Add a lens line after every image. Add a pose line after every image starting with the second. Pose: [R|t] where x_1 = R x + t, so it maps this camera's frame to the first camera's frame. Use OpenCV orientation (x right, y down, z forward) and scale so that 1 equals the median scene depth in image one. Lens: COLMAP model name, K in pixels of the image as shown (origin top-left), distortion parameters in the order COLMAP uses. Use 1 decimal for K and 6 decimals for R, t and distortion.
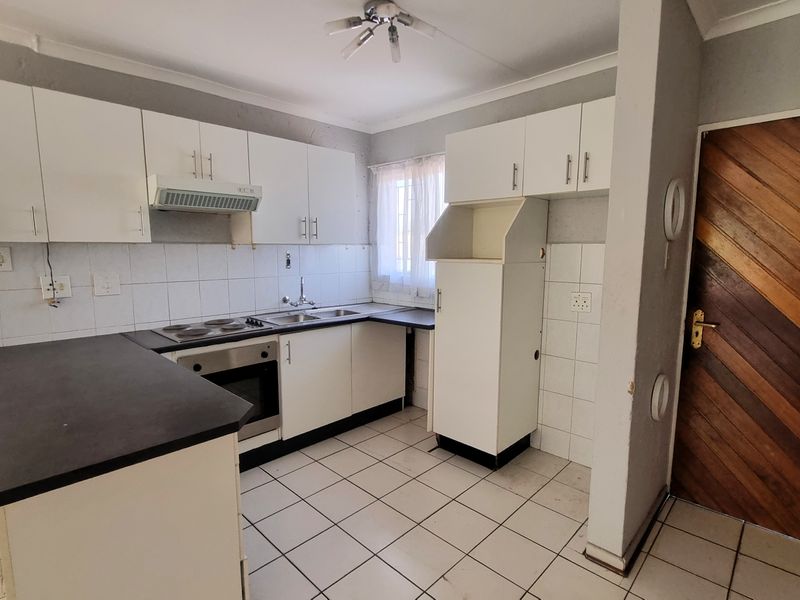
lens RADIAL K [[416.7, 0, 396.0], [0, 416.7, 303.8], [0, 0, 1]] dist [0.001618, -0.001670]
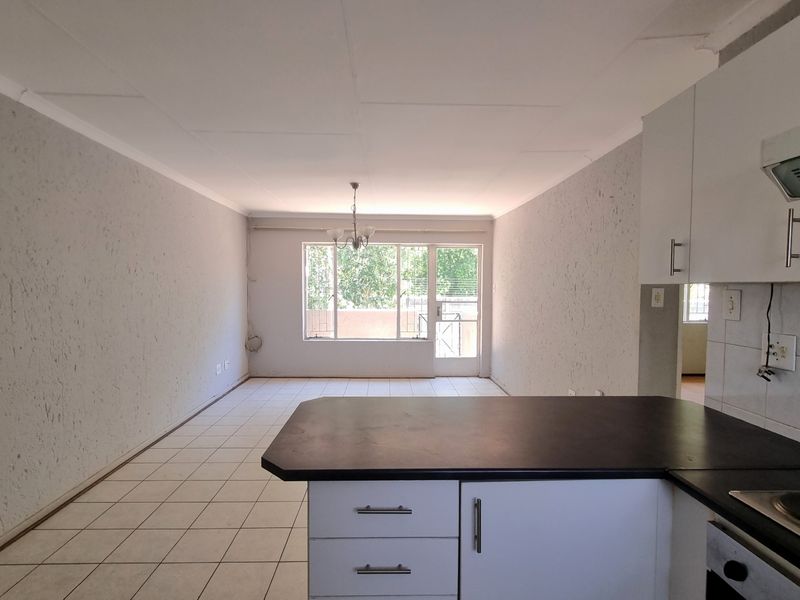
lens RADIAL K [[416.7, 0, 396.0], [0, 416.7, 303.8], [0, 0, 1]] dist [0.001618, -0.001670]
pose [[-0.695709, 0.025704, -0.717863, 0.058562], [-0.099825, 0.986203, 0.132057, -0.127518], [0.711353, 0.163534, -0.683545, 0.925363]]
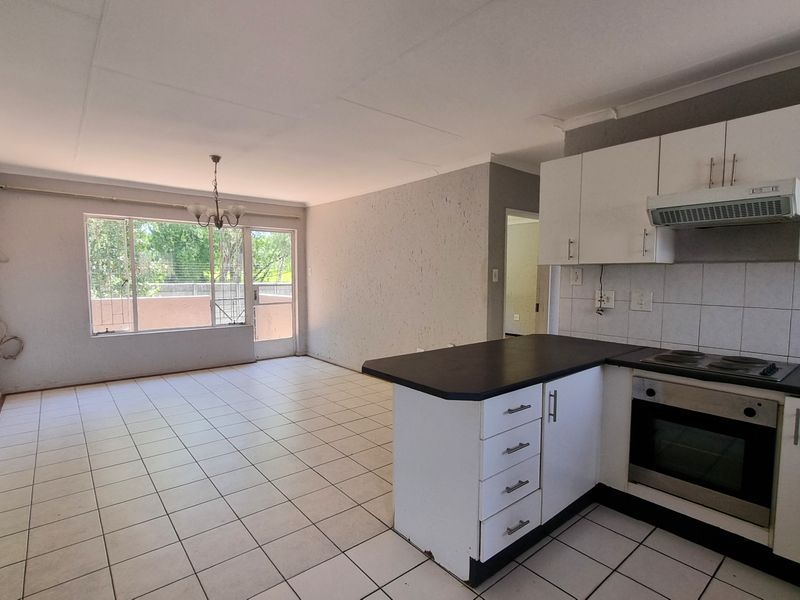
lens RADIAL K [[416.7, 0, 396.0], [0, 416.7, 303.8], [0, 0, 1]] dist [0.001618, -0.001670]
pose [[-0.107066, 0.071313, -0.991691, 0.472789], [-0.133241, 0.987398, 0.085389, -0.046058], [0.985284, 0.141276, -0.096215, 0.455997]]
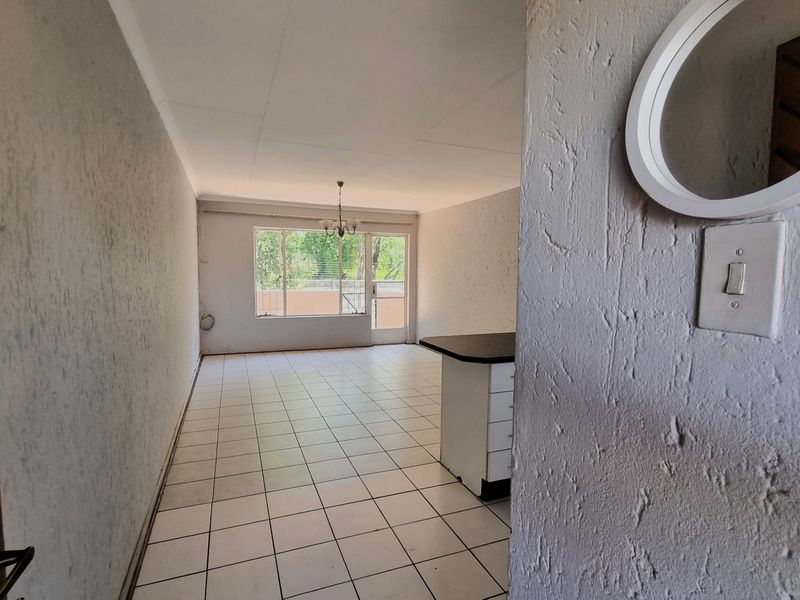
lens RADIAL K [[416.7, 0, 396.0], [0, 416.7, 303.8], [0, 0, 1]] dist [0.001618, -0.001670]
pose [[-0.407099, 0.065928, -0.911002, 0.742296], [-0.130581, 0.982945, 0.129487, -0.082560], [0.904002, 0.171674, -0.391547, 0.709751]]
